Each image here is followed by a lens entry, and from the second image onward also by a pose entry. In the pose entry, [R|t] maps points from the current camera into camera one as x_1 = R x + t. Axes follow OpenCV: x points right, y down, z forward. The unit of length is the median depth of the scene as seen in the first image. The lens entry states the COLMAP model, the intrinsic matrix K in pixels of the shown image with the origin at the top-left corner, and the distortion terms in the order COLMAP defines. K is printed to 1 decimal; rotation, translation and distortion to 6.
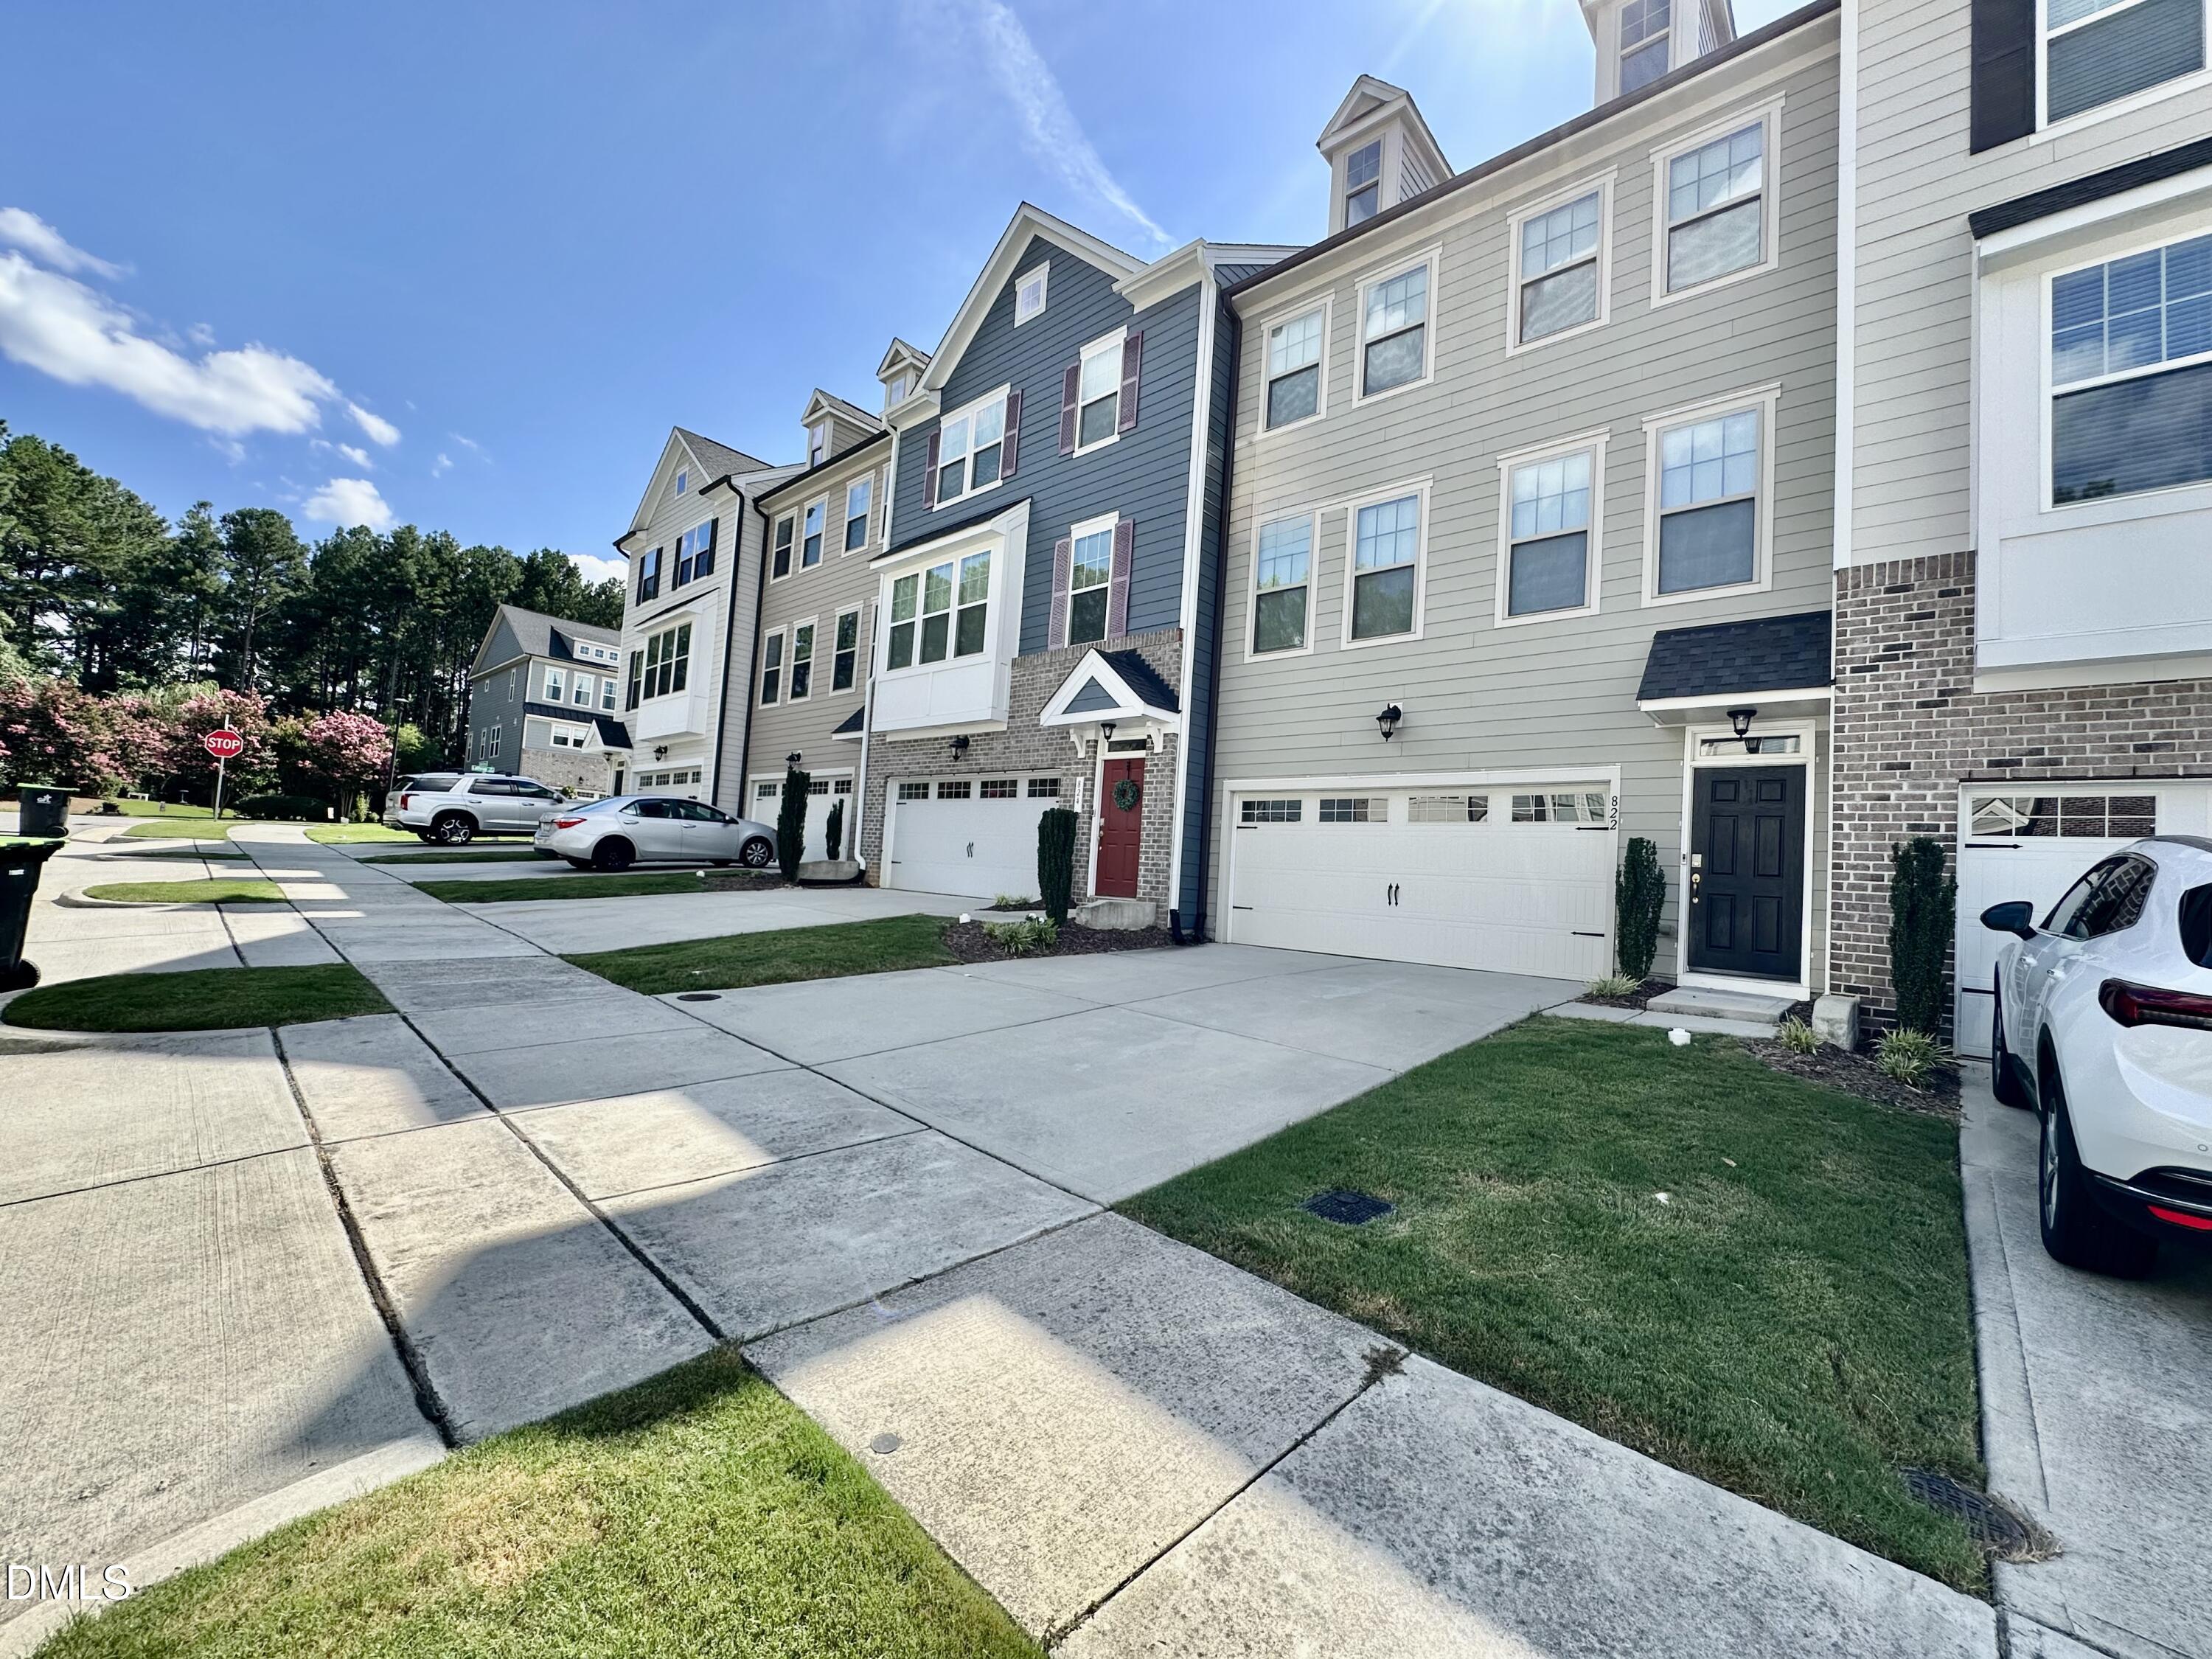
lens RADIAL K [[882.9, 0, 1095.0], [0, 882.9, 826.3], [0, 0, 1]] dist [-0.003052, 0.000157]
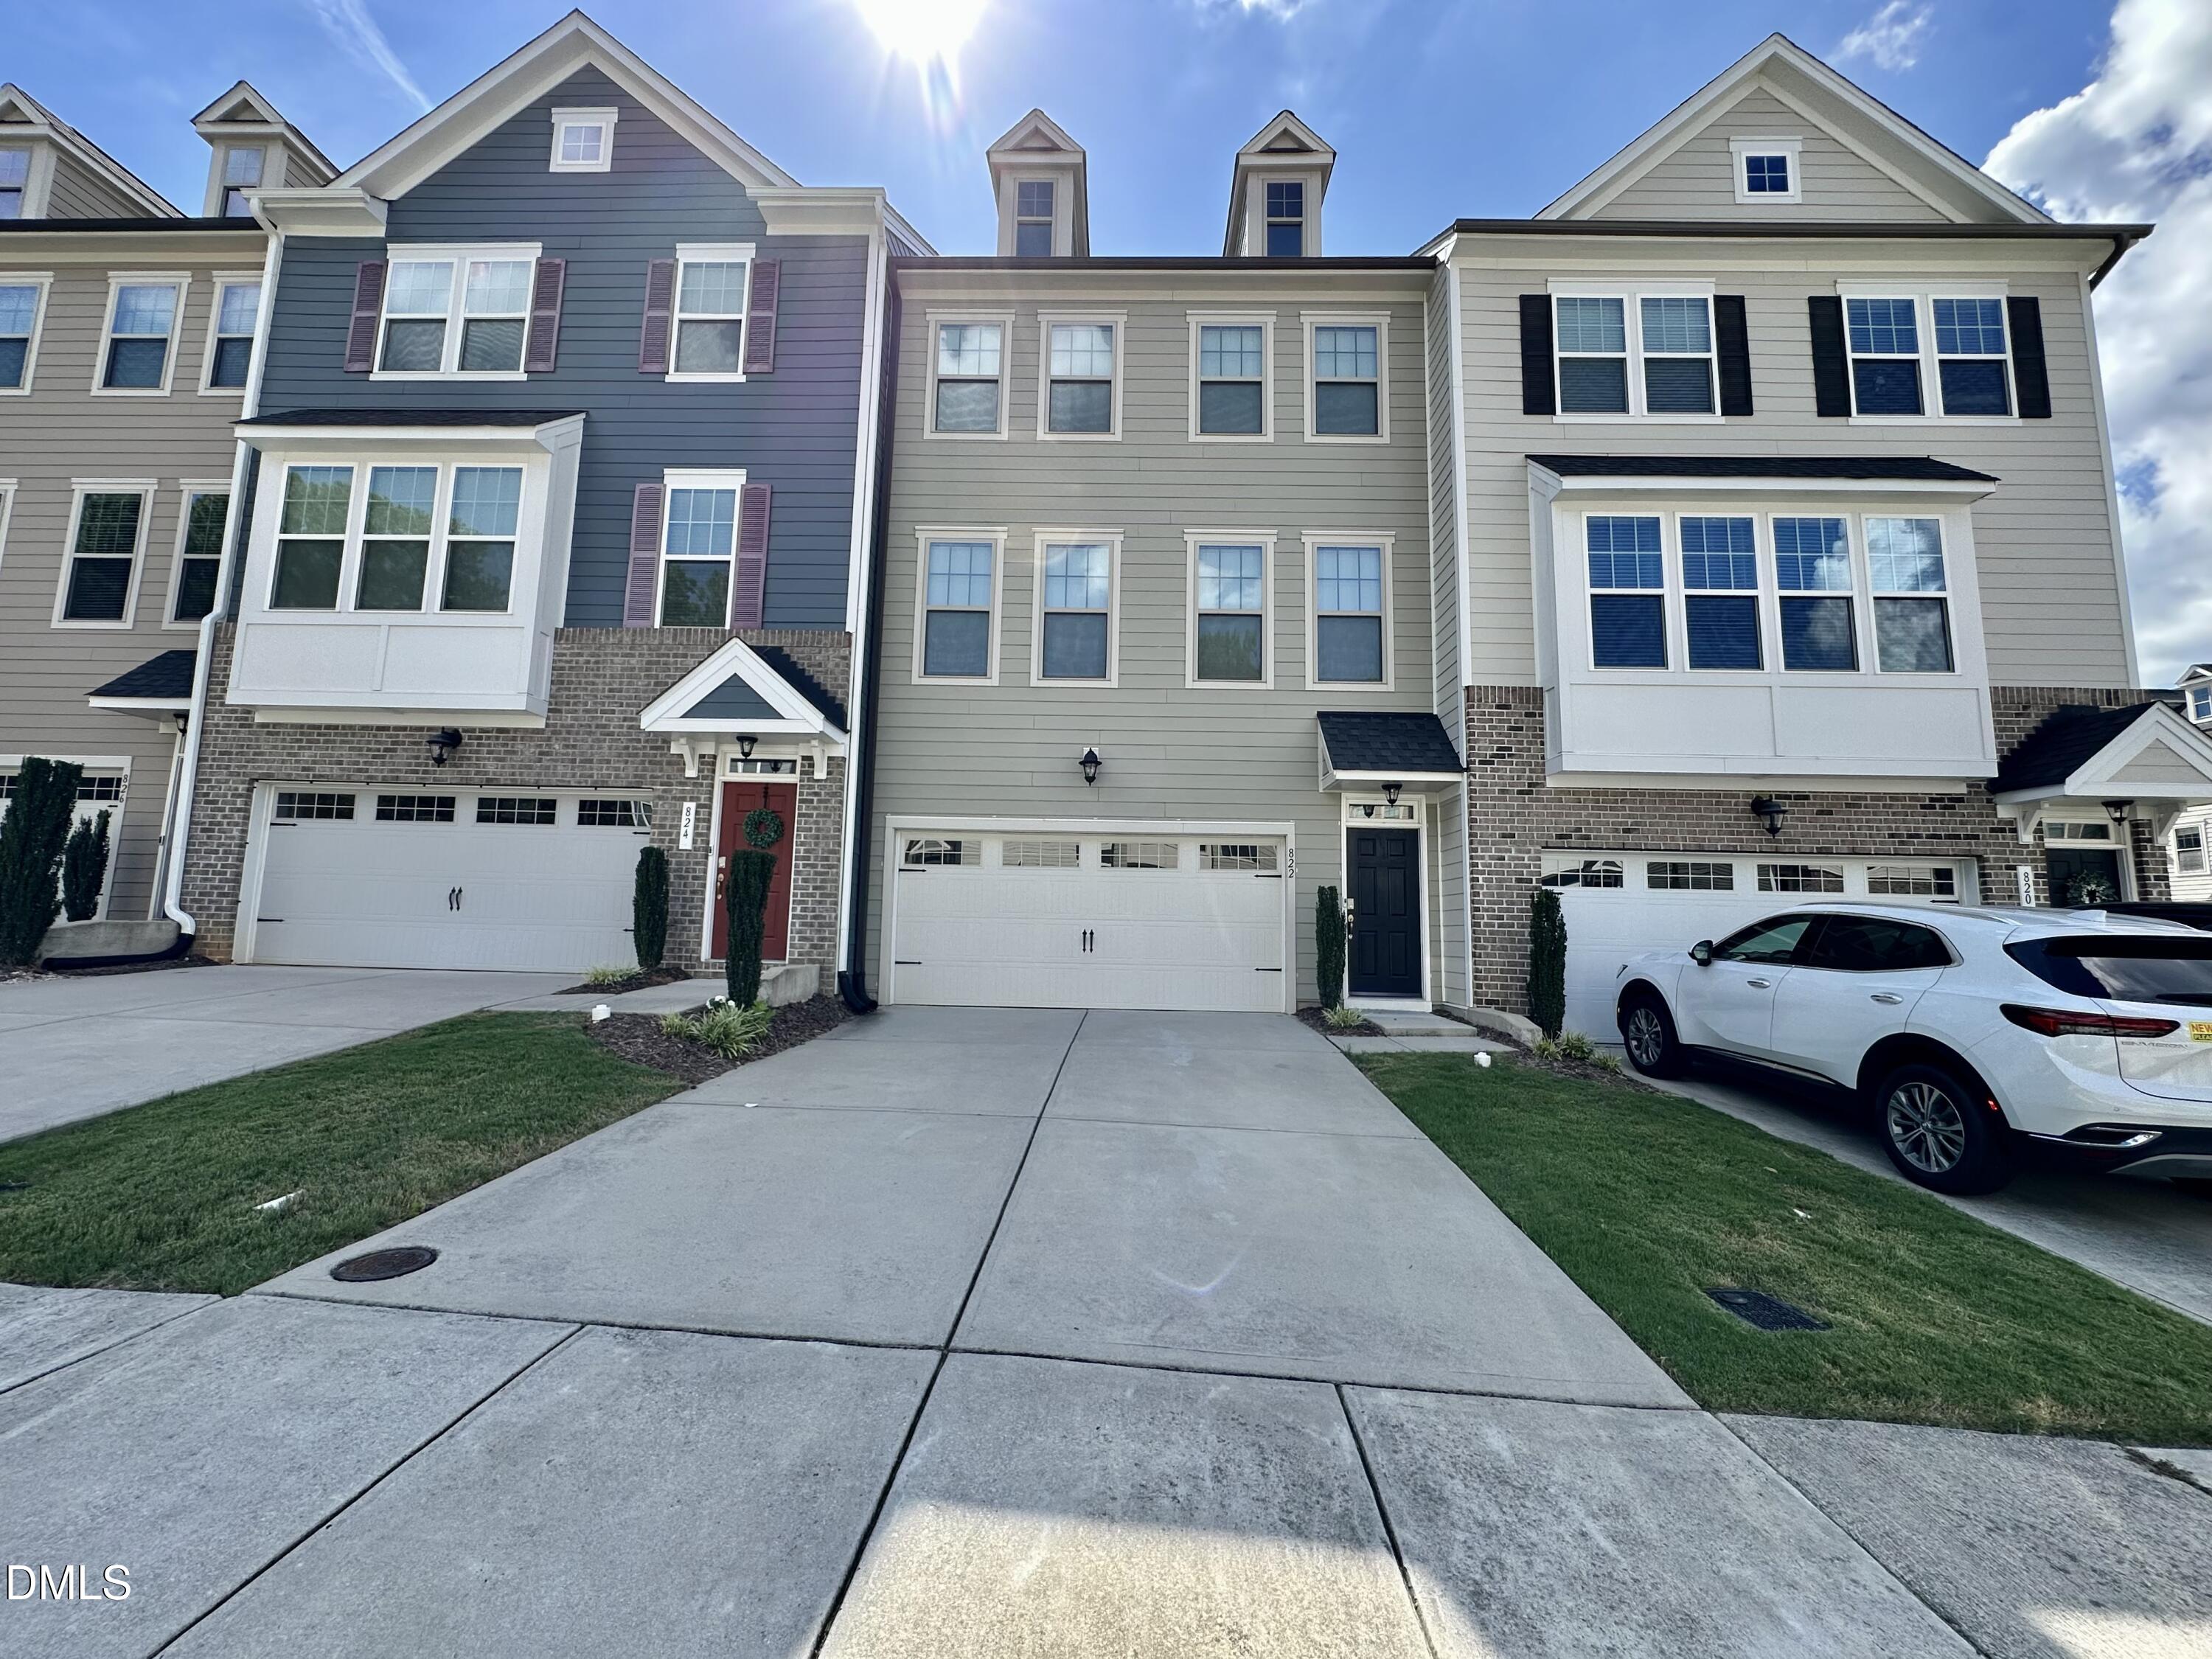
lens RADIAL K [[882.9, 0, 1097.6], [0, 882.9, 828.7], [0, 0, 1]] dist [-0.003052, 0.000157]
pose [[0.753438, 0.029463, 0.656859, -0.265281], [-0.013404, 0.999476, -0.029457, -0.016866], [-0.657383, 0.013389, 0.753438, 0.215311]]
